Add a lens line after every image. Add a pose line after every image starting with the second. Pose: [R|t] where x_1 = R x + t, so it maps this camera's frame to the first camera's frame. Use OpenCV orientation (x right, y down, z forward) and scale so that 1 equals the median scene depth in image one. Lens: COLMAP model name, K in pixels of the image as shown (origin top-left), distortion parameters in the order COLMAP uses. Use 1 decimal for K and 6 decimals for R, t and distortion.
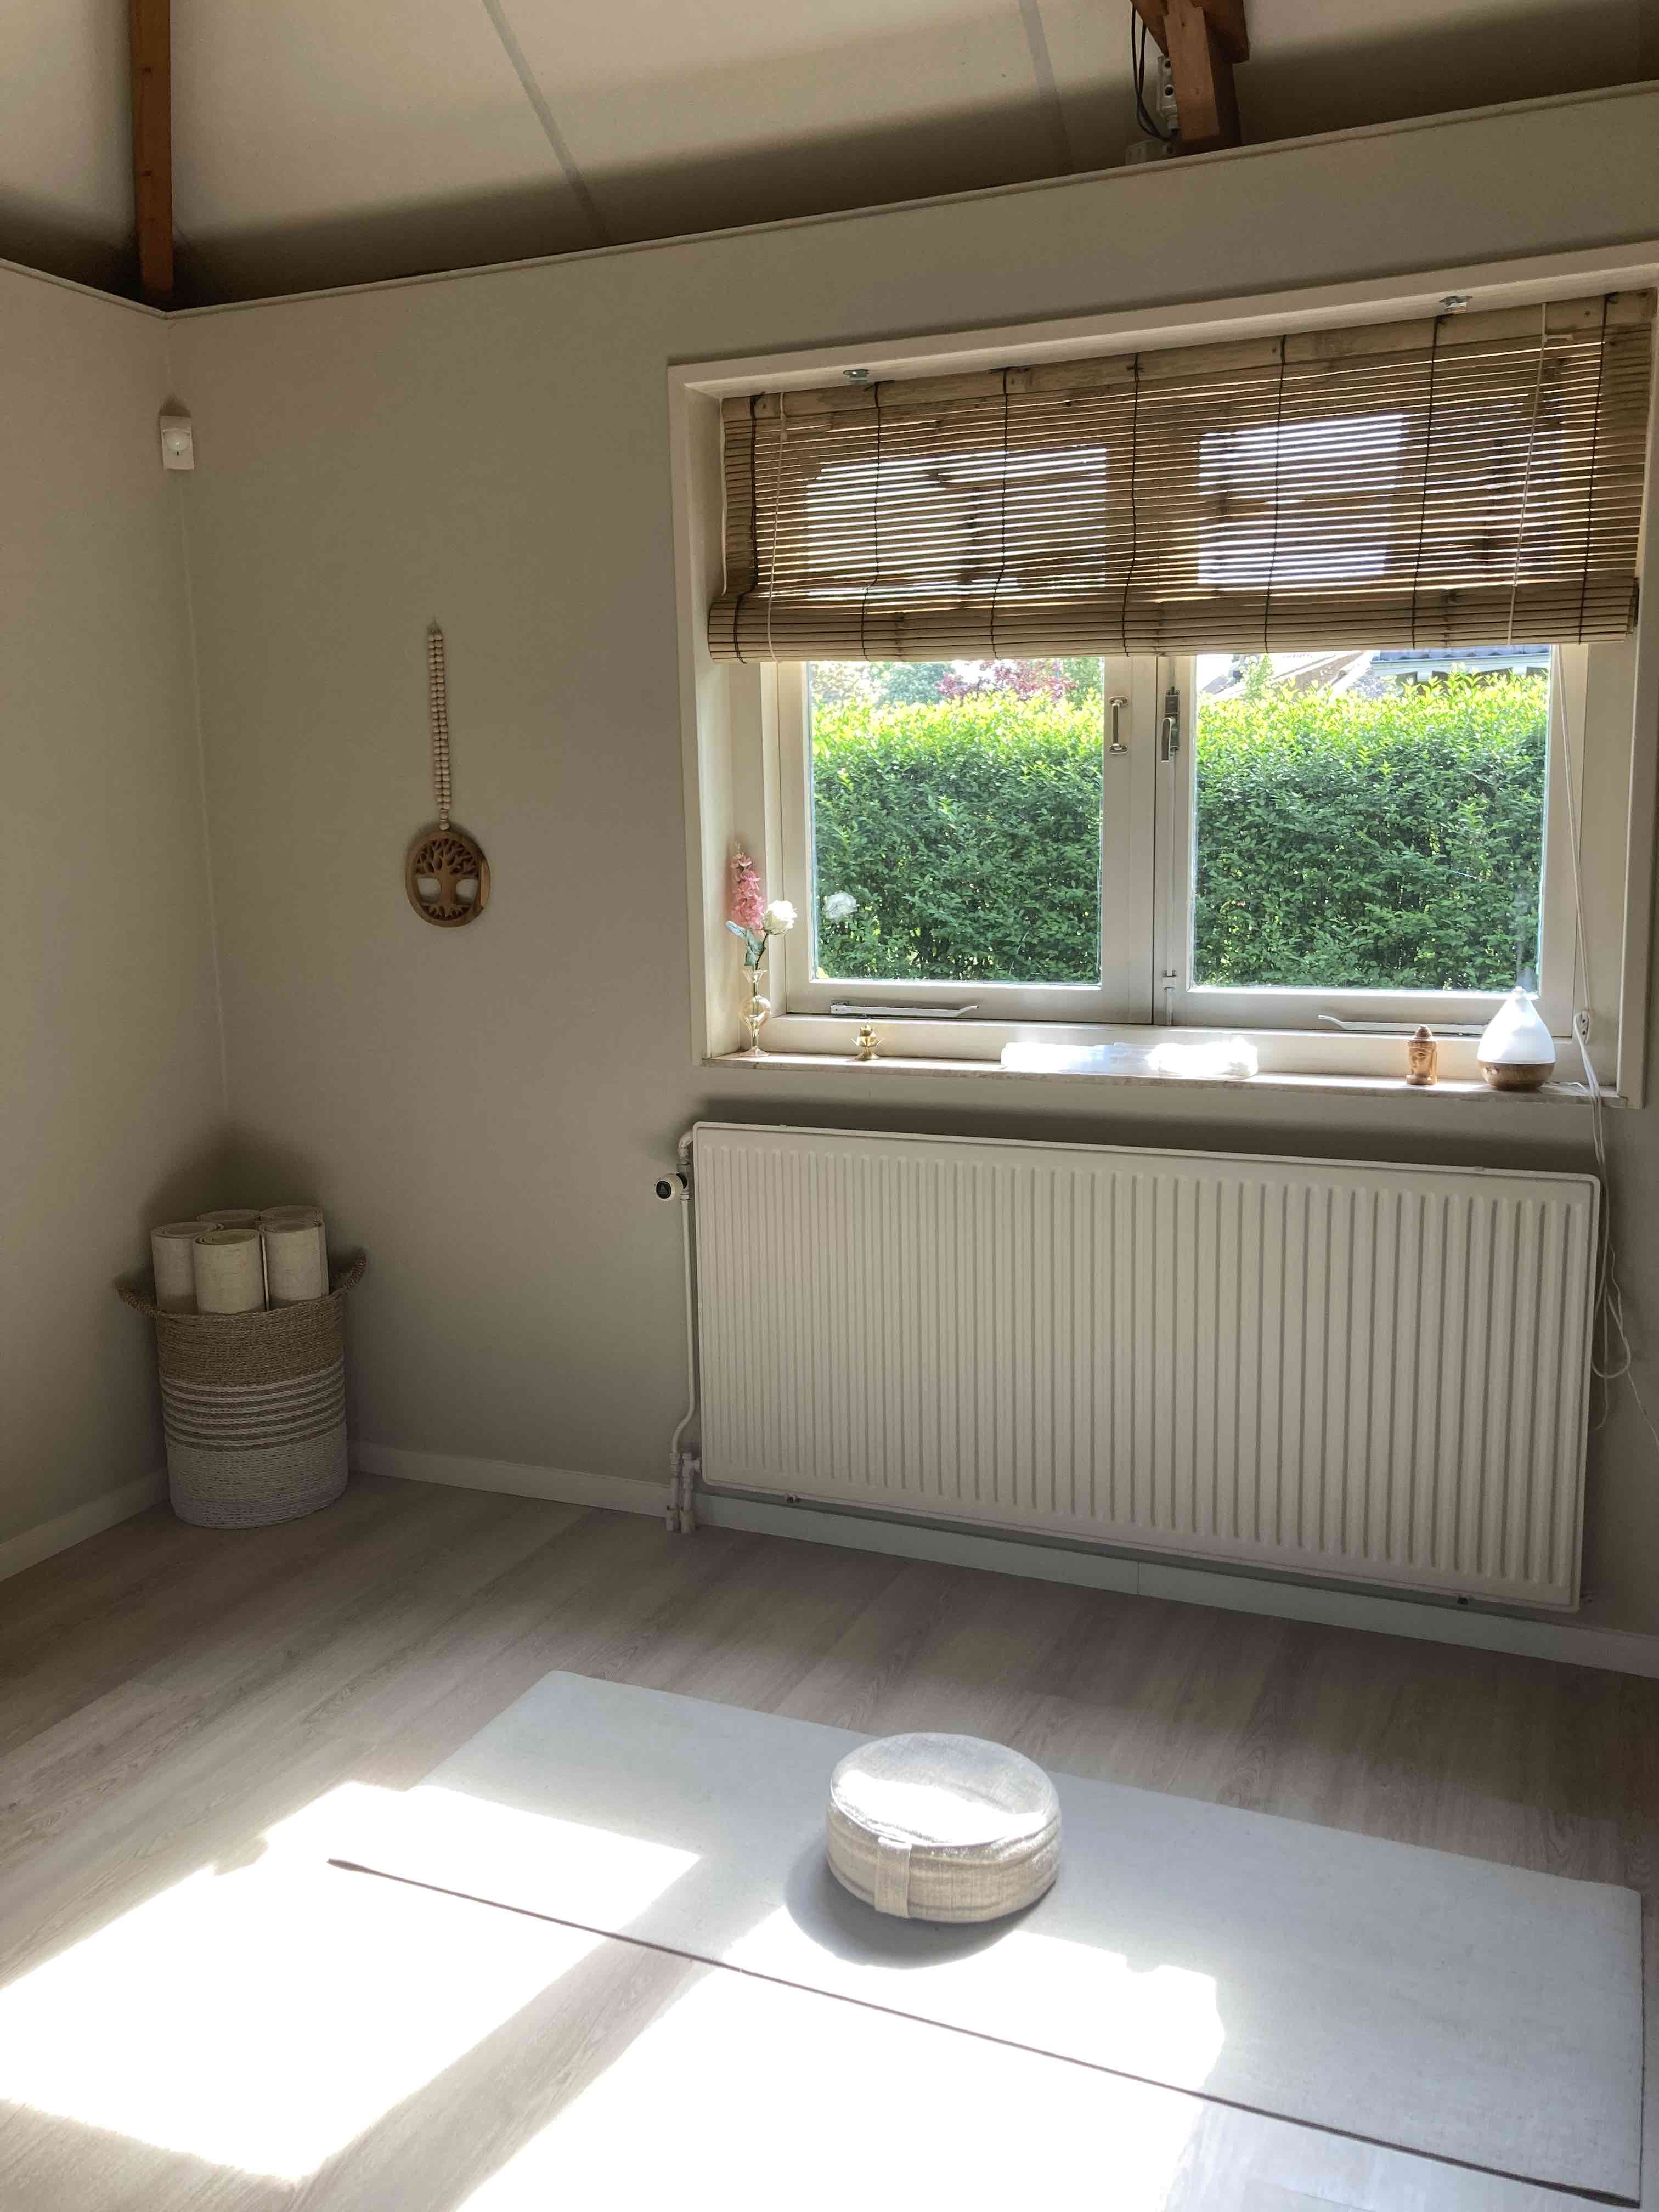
lens RADIAL K [[1813.4, 0, 817.3], [0, 1813.4, 1099.0], [0, 0, 1]] dist [0.038064, -0.026559]
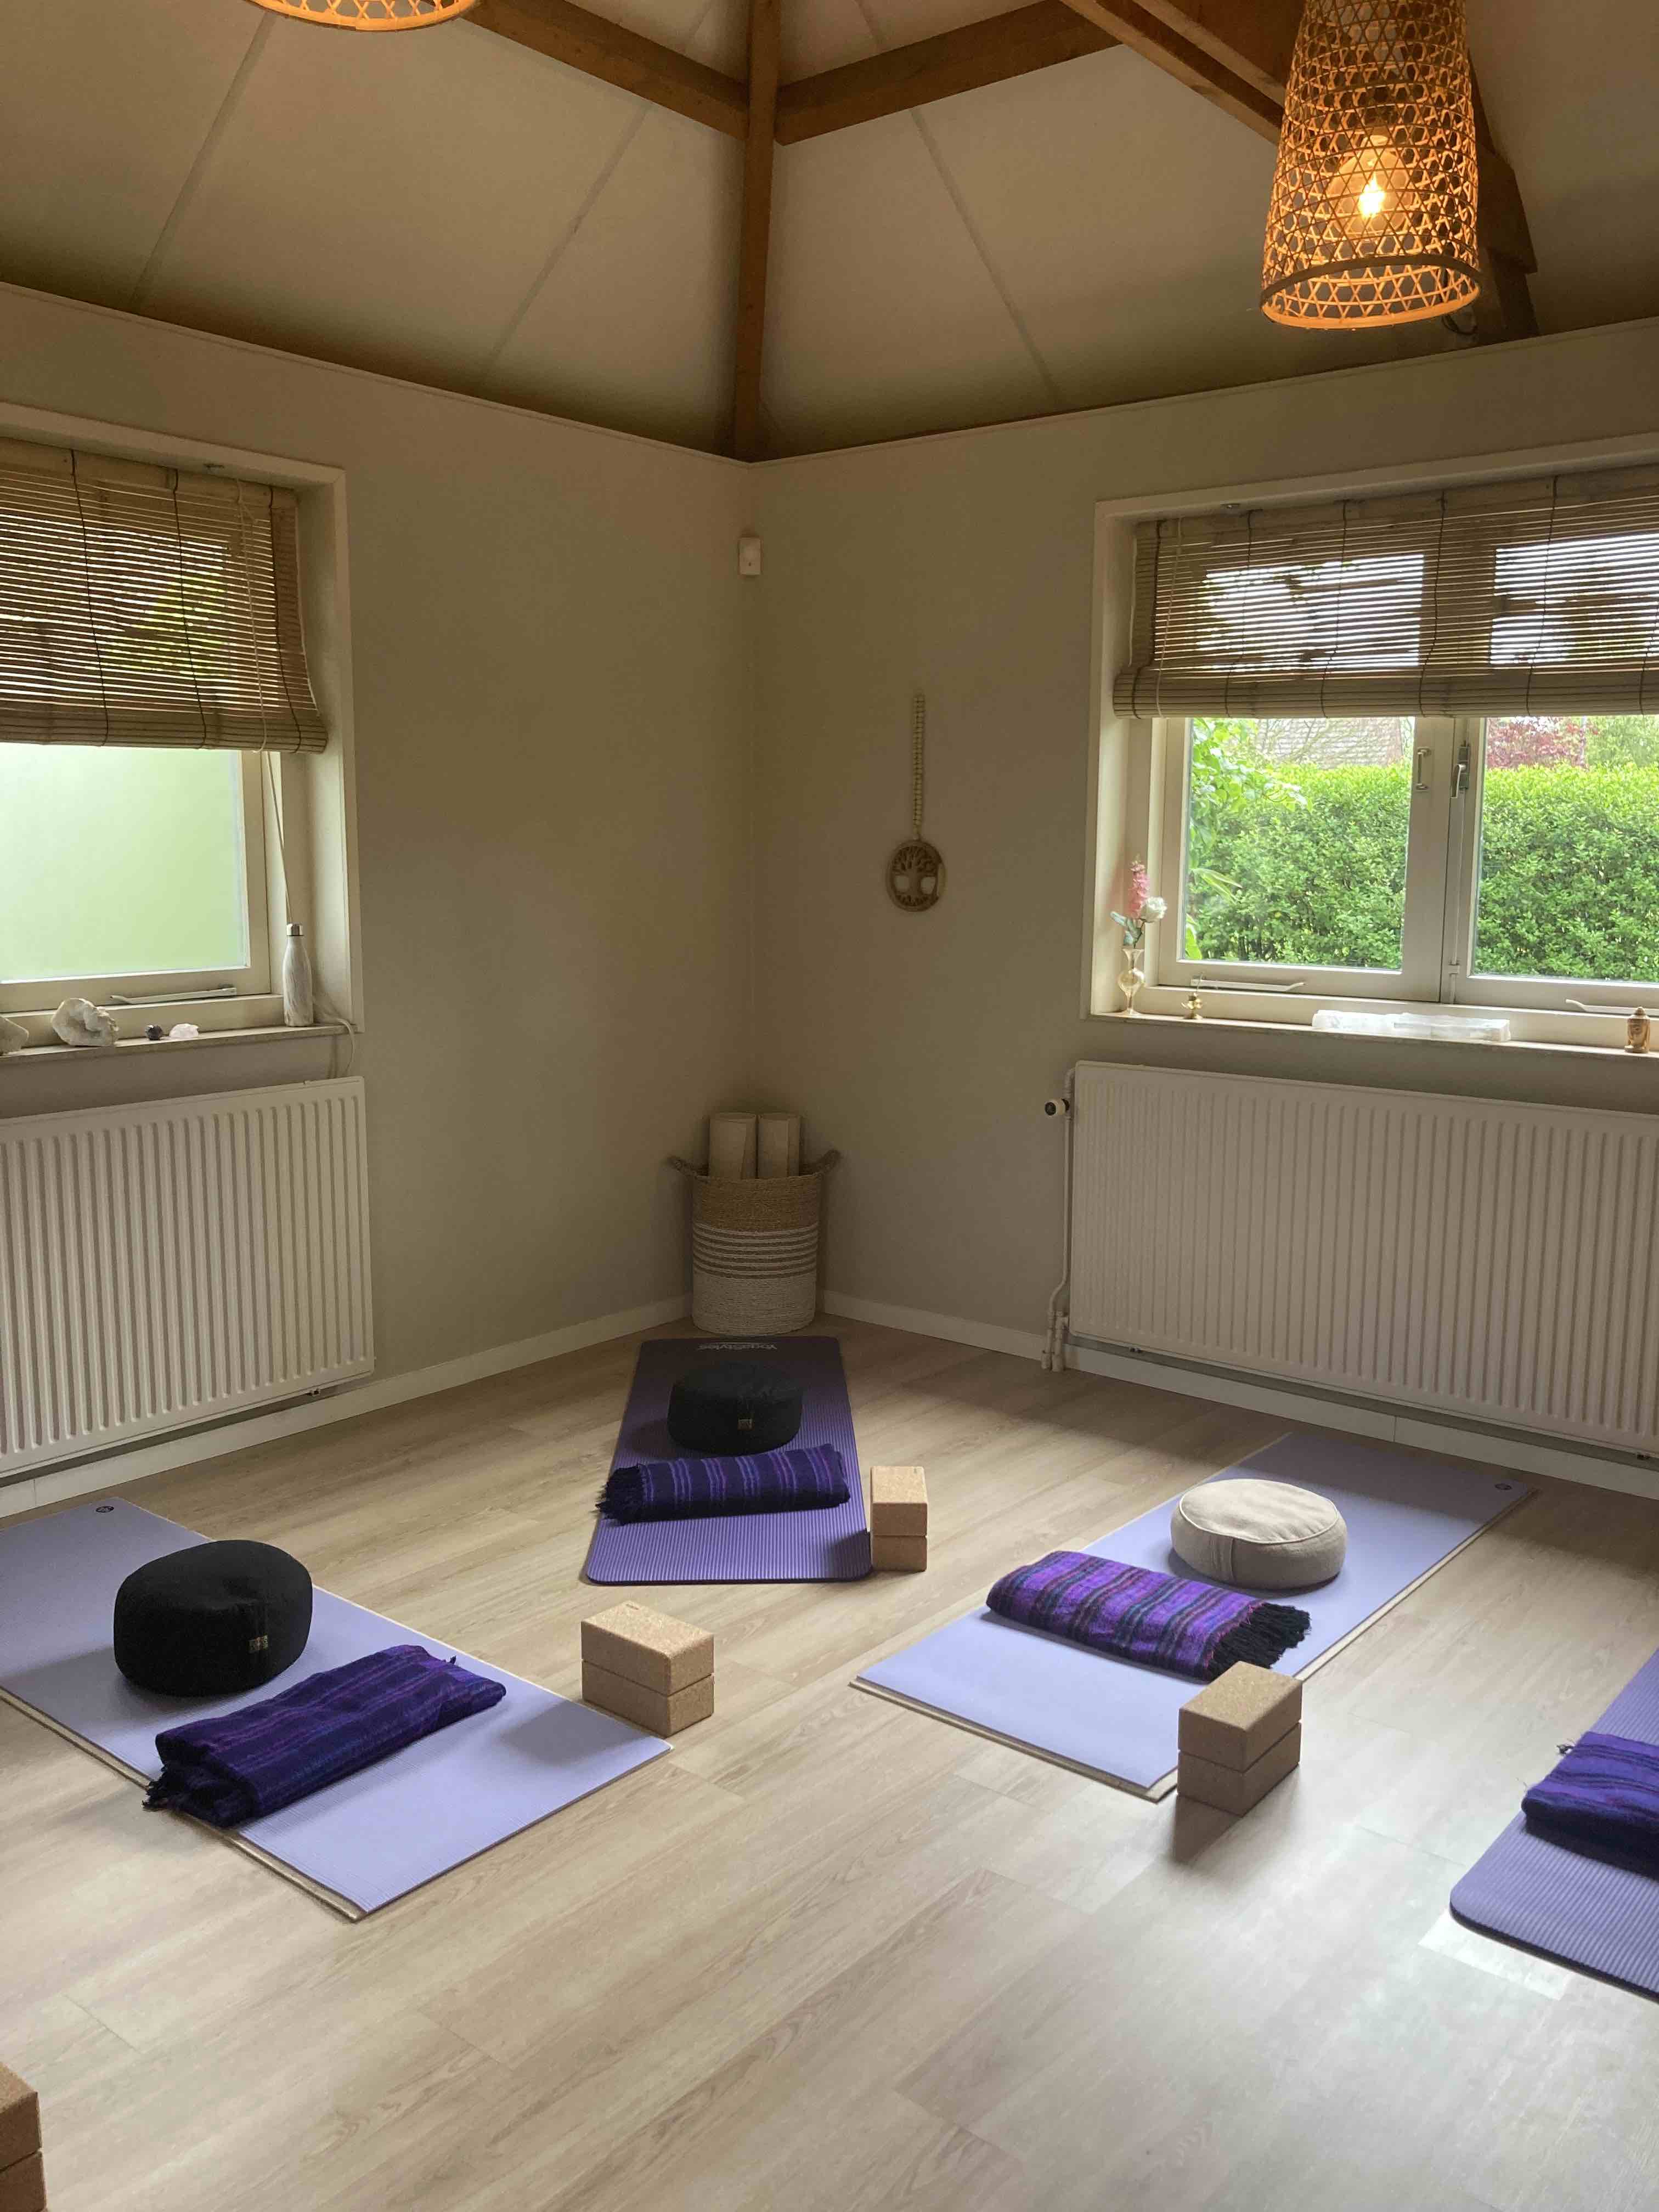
lens RADIAL K [[1813.4, 0, 847.5], [0, 1813.4, 1116.7], [0, 0, 1]] dist [0.038064, -0.026559]
pose [[0.963374, 0.065202, -0.260114, 0.120636], [-0.067671, 0.997708, -0.000541, 0.066883], [0.259482, 0.018123, 0.965578, -0.342157]]
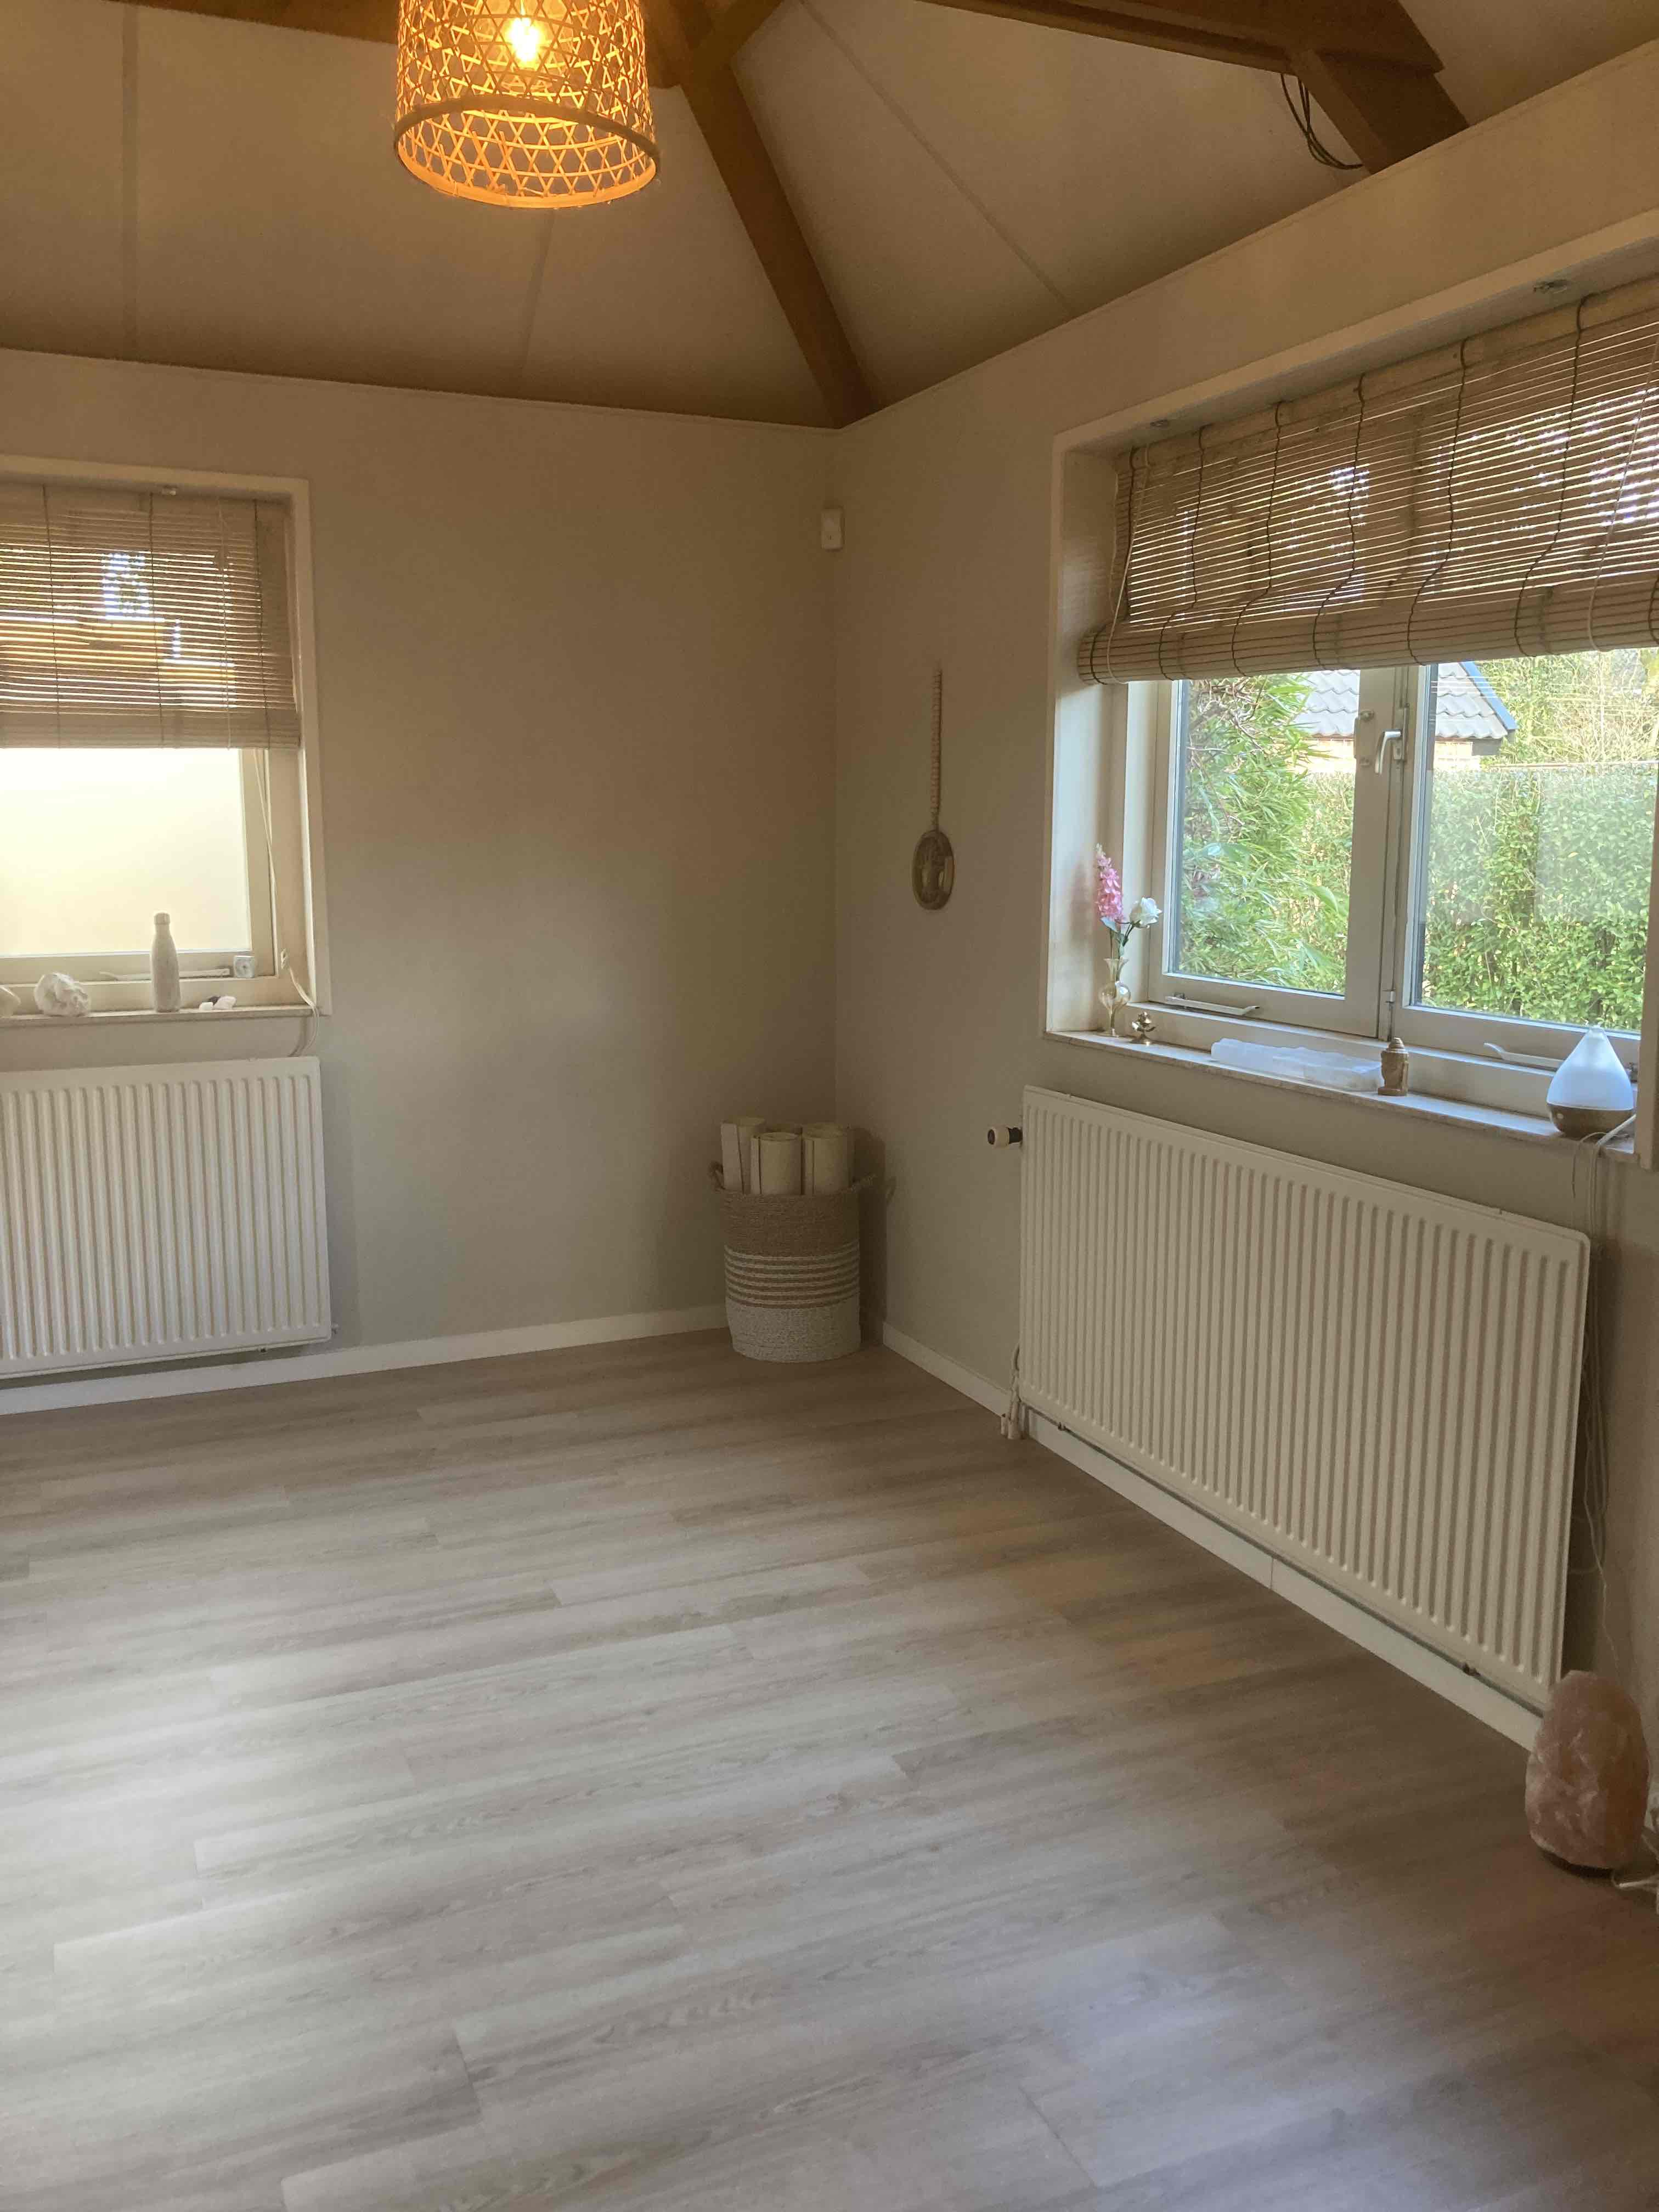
lens RADIAL K [[1813.4, 0, 847.7], [0, 1813.4, 1110.5], [0, 0, 1]] dist [0.038064, -0.026559]
pose [[0.726787, 0.128257, -0.674782, 0.640026], [-0.127647, 0.990519, 0.050784, -0.015598], [0.674898, 0.049225, 0.736268, 0.070584]]
